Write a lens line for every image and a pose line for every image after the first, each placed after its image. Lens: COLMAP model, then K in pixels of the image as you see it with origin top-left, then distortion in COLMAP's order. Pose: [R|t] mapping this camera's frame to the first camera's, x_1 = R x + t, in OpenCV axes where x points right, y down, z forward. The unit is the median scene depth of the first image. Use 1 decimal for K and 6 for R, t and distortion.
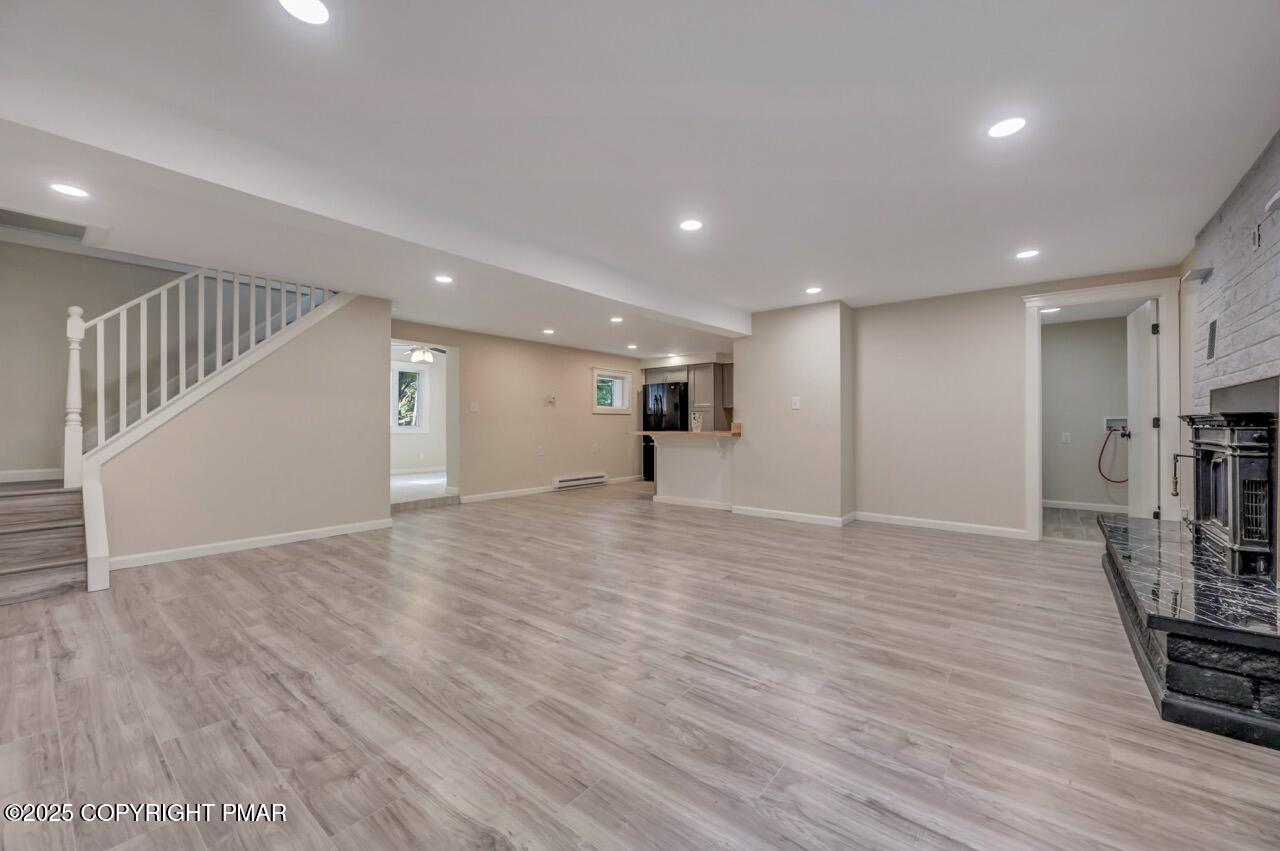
lens RADIAL K [[510.4, 0, 642.4], [0, 510.4, 431.3], [0, 0, 1]] dist [0.001364, 0.000309]
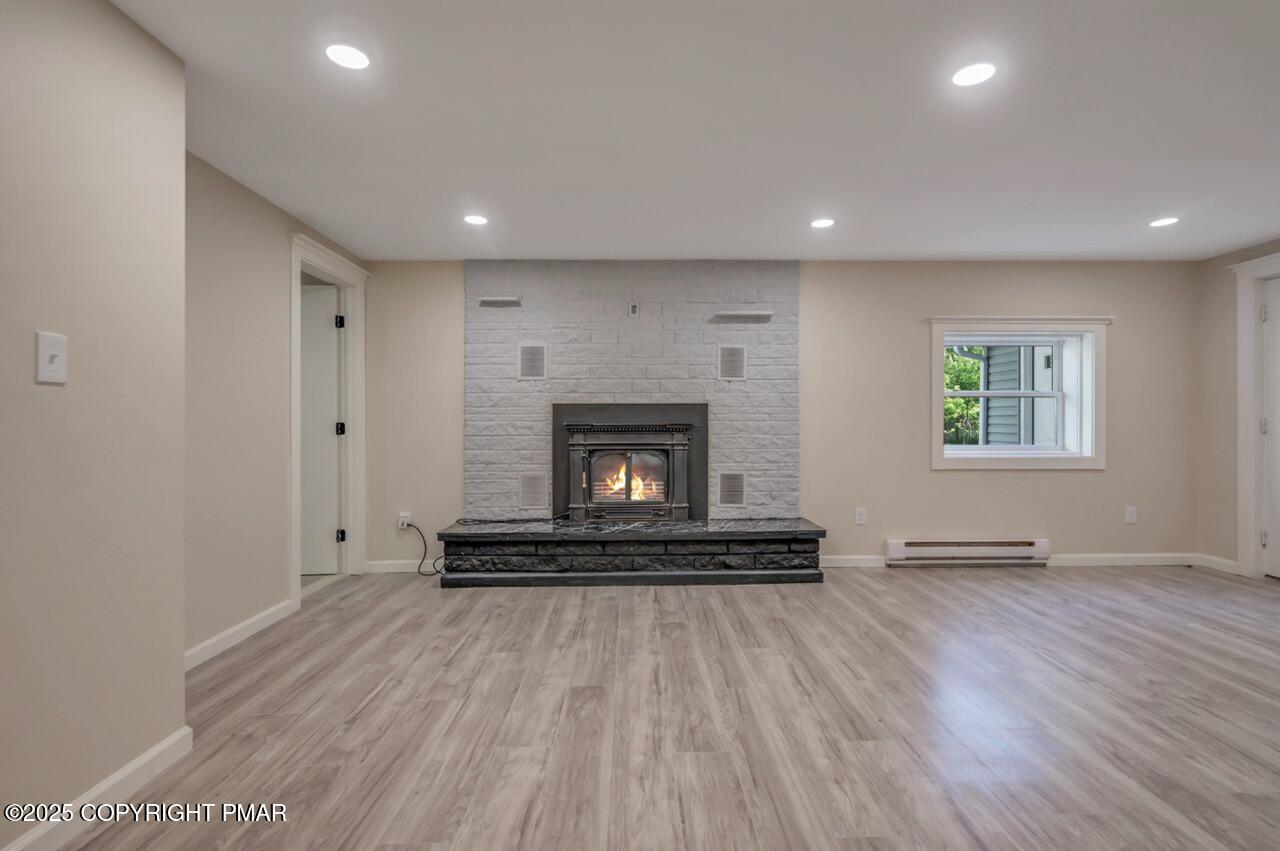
lens RADIAL K [[606.1, 0, 640.0], [0, 606.1, 425.5], [0, 0, 1]] dist [-0.005330, -0.000307]
pose [[-0.642944, -0.000994, 0.765913, -0.169413], [0.014458, 0.999805, 0.013434, -0.042440], [-0.765777, 0.019711, -0.642804, 1.715155]]
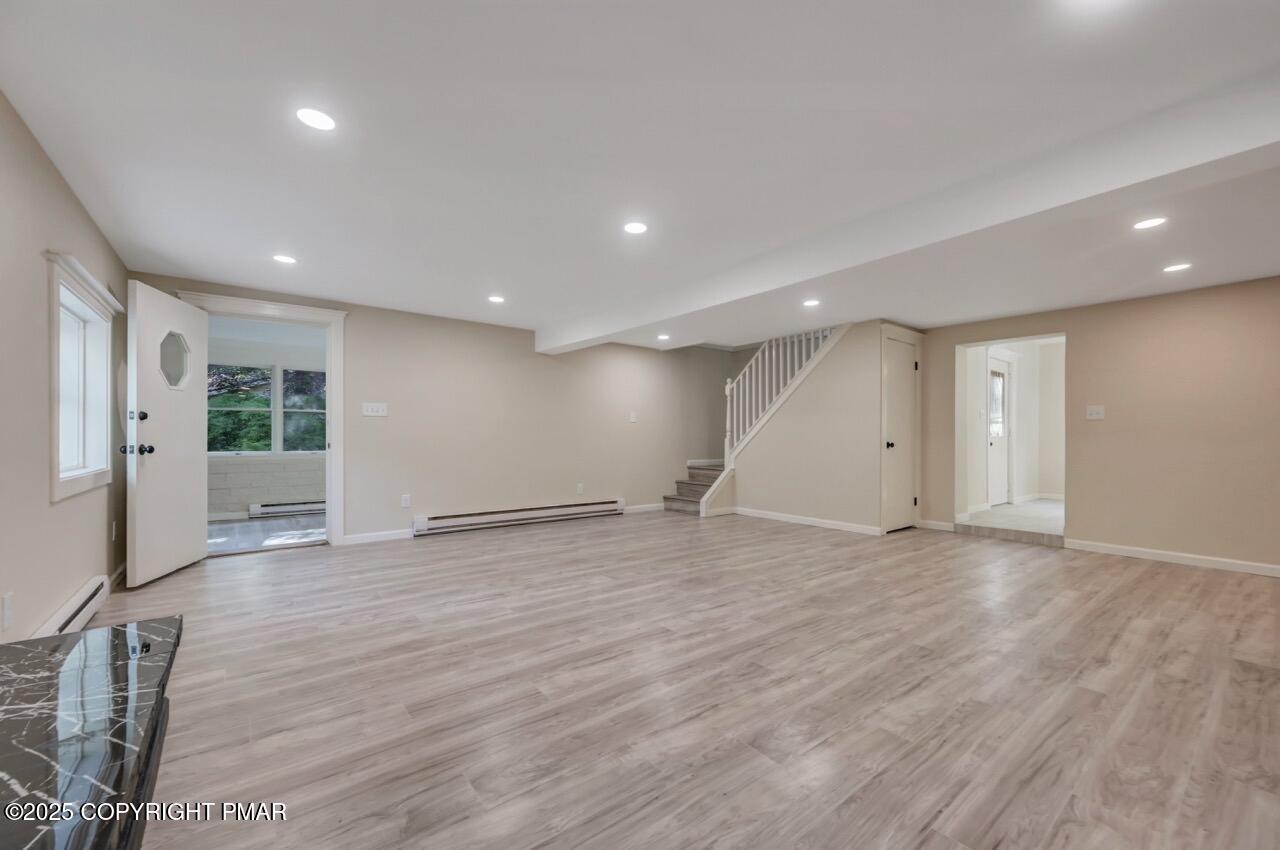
lens RADIAL K [[510.4, 0, 642.4], [0, 510.4, 430.8], [0, 0, 1]] dist [0.001364, 0.000309]
pose [[-0.218202, -0.010227, -0.975850, 1.051669], [-0.016623, 0.999839, -0.006761, -0.020330], [0.975762, 0.014746, -0.218337, 1.246271]]
